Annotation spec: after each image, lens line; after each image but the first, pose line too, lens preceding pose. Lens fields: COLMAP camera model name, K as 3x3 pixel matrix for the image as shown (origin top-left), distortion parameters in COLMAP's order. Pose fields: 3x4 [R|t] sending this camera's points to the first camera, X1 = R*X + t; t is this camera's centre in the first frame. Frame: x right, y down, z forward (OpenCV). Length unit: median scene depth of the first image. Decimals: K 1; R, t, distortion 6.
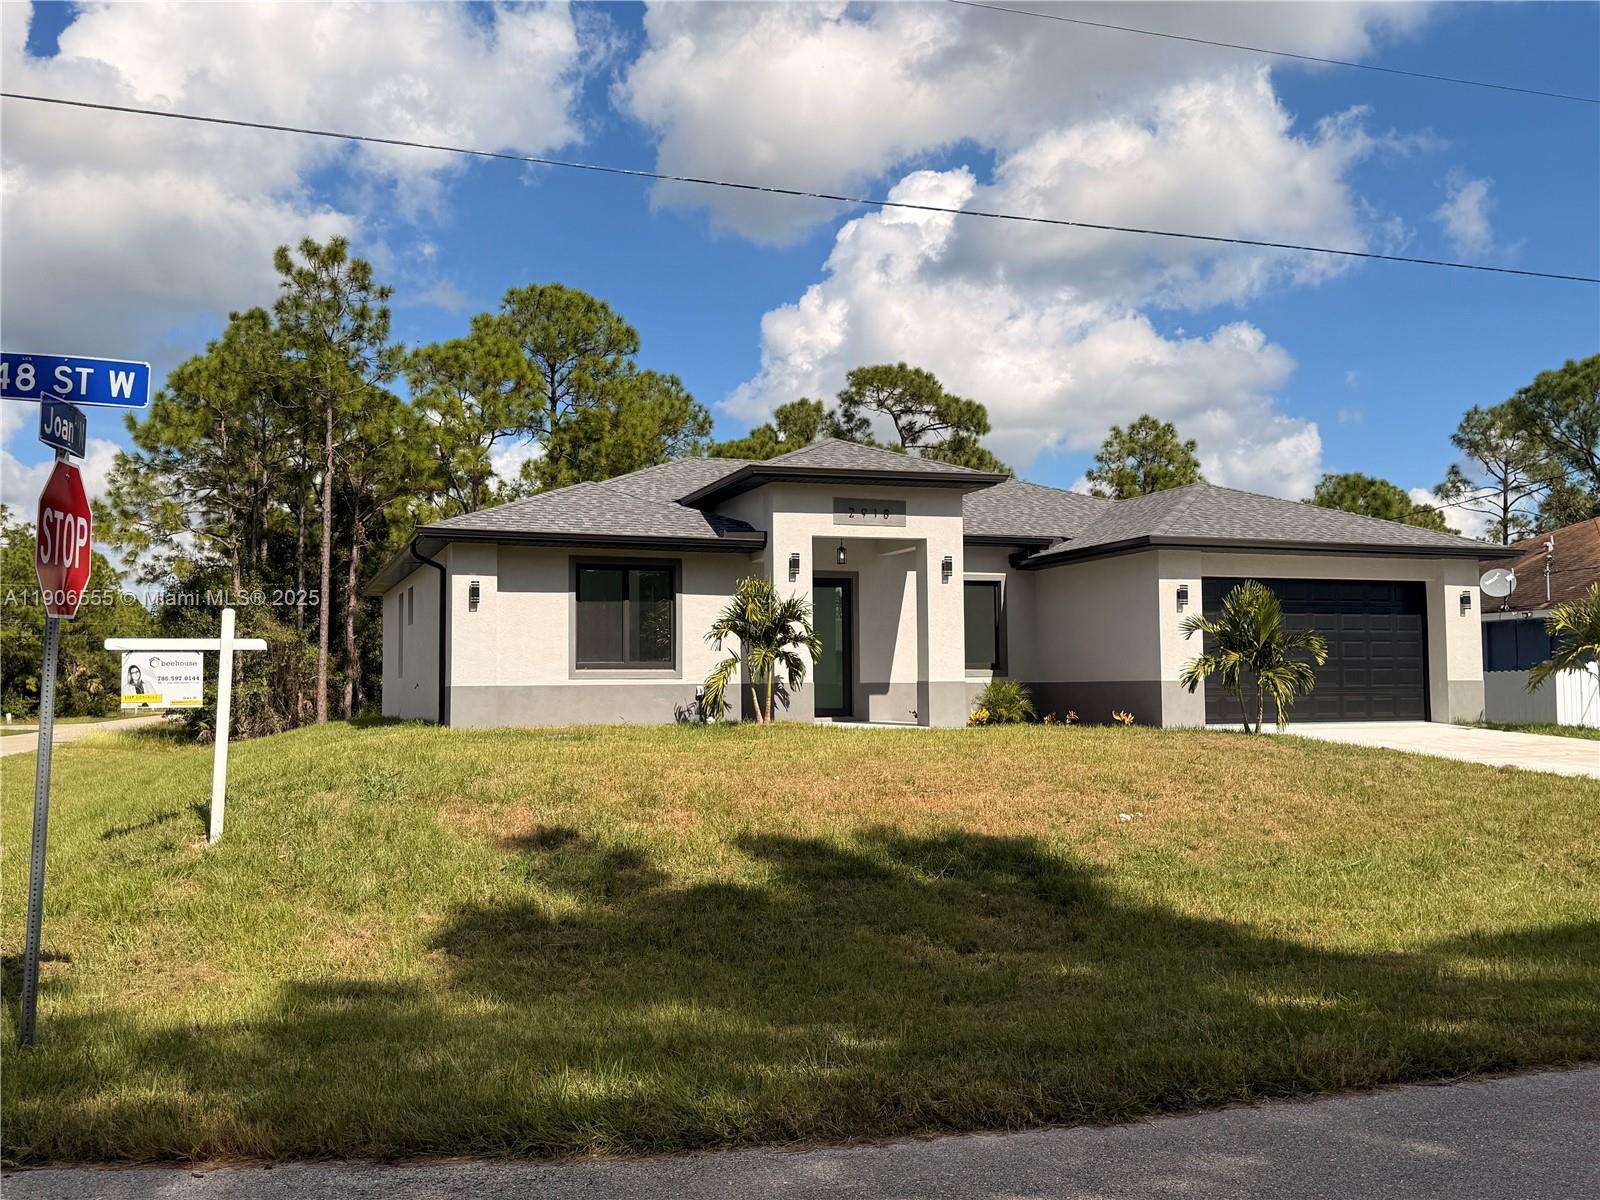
lens RADIAL K [[1403.7, 0, 794.7], [0, 1403.7, 599.8], [0, 0, 1]] dist [0.002397, 0.002163]
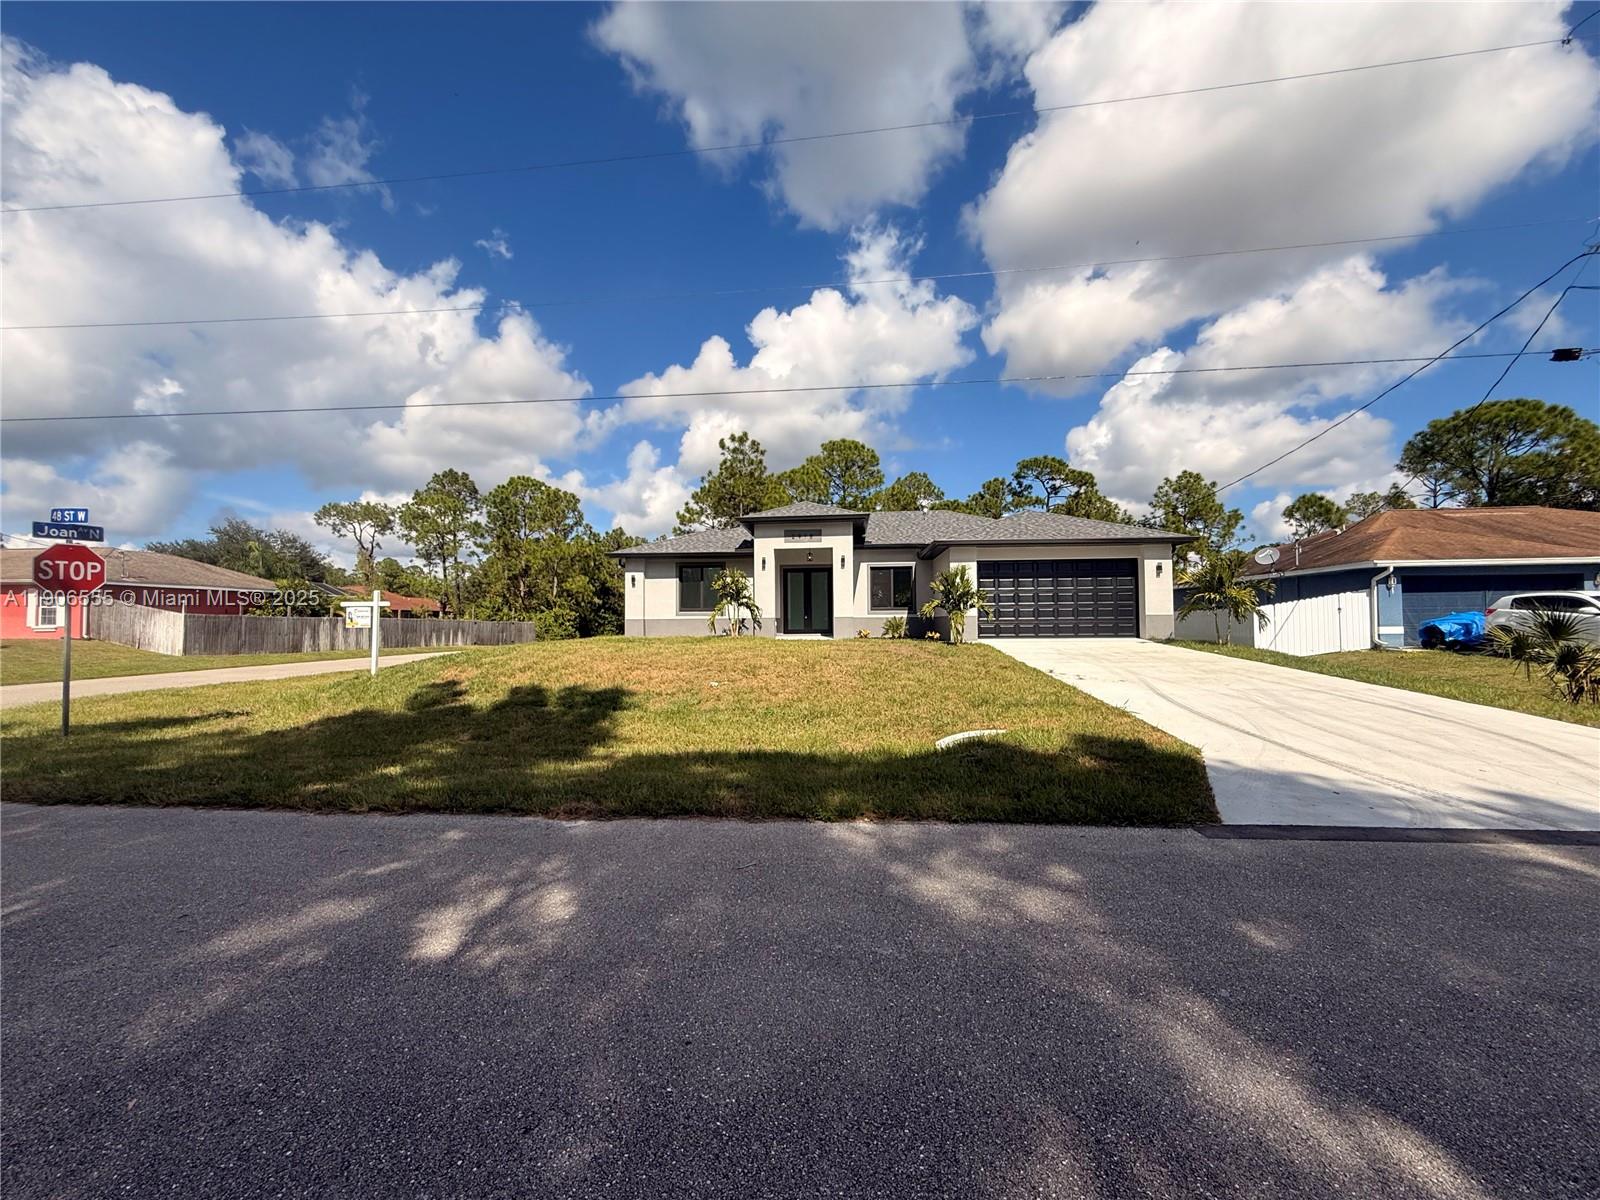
lens RADIAL K [[637.7, 0, 801.8], [0, 637.7, 602.2], [0, 0, 1]] dist [0.000781, 0.000946]
pose [[0.914601, -0.012160, -0.404175, 0.408316], [0.026401, 0.999211, 0.029679, 0.007299], [0.403495, -0.037815, 0.914200, 0.117174]]
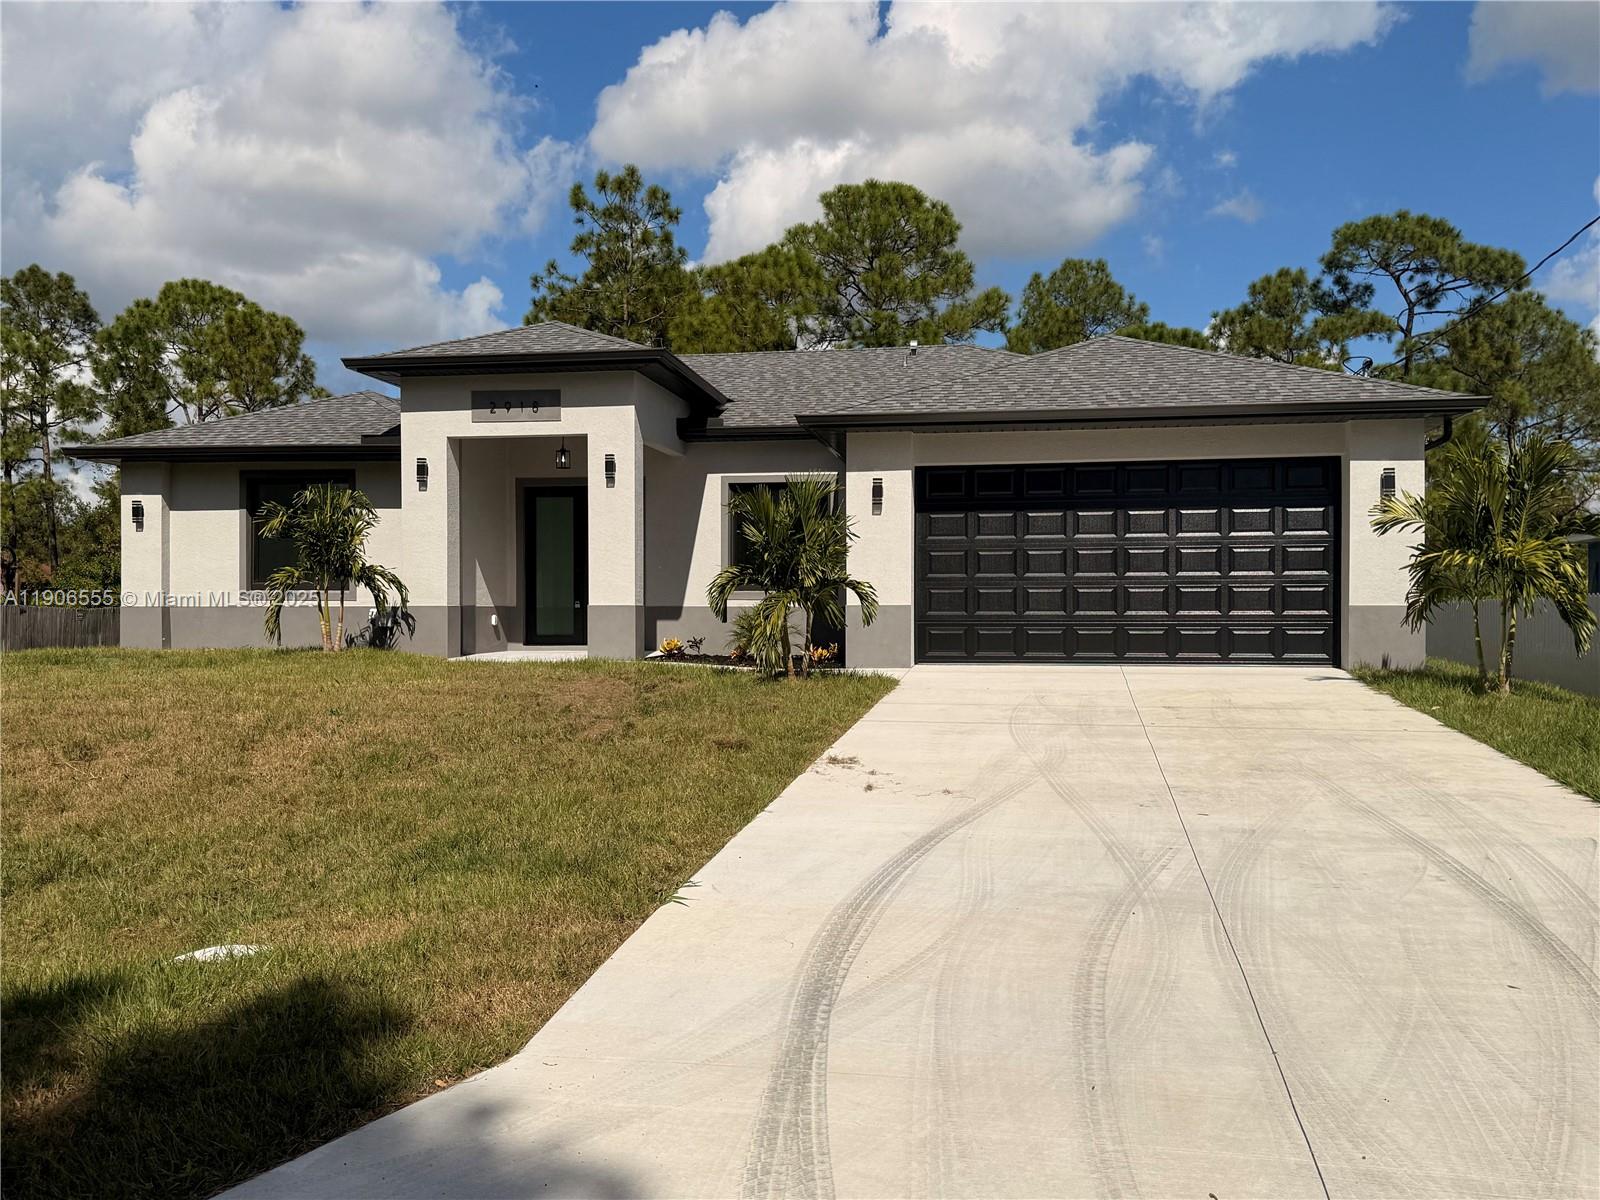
lens RADIAL K [[1412.0, 0, 793.9], [0, 1412.0, 607.5], [0, 0, 1]] dist [0.163803, -0.325506]
pose [[0.873631, 0.006629, -0.486544, 0.583327], [0.024143, 0.998085, 0.056948, 0.013593], [0.485990, -0.061498, 0.871798, 0.300872]]
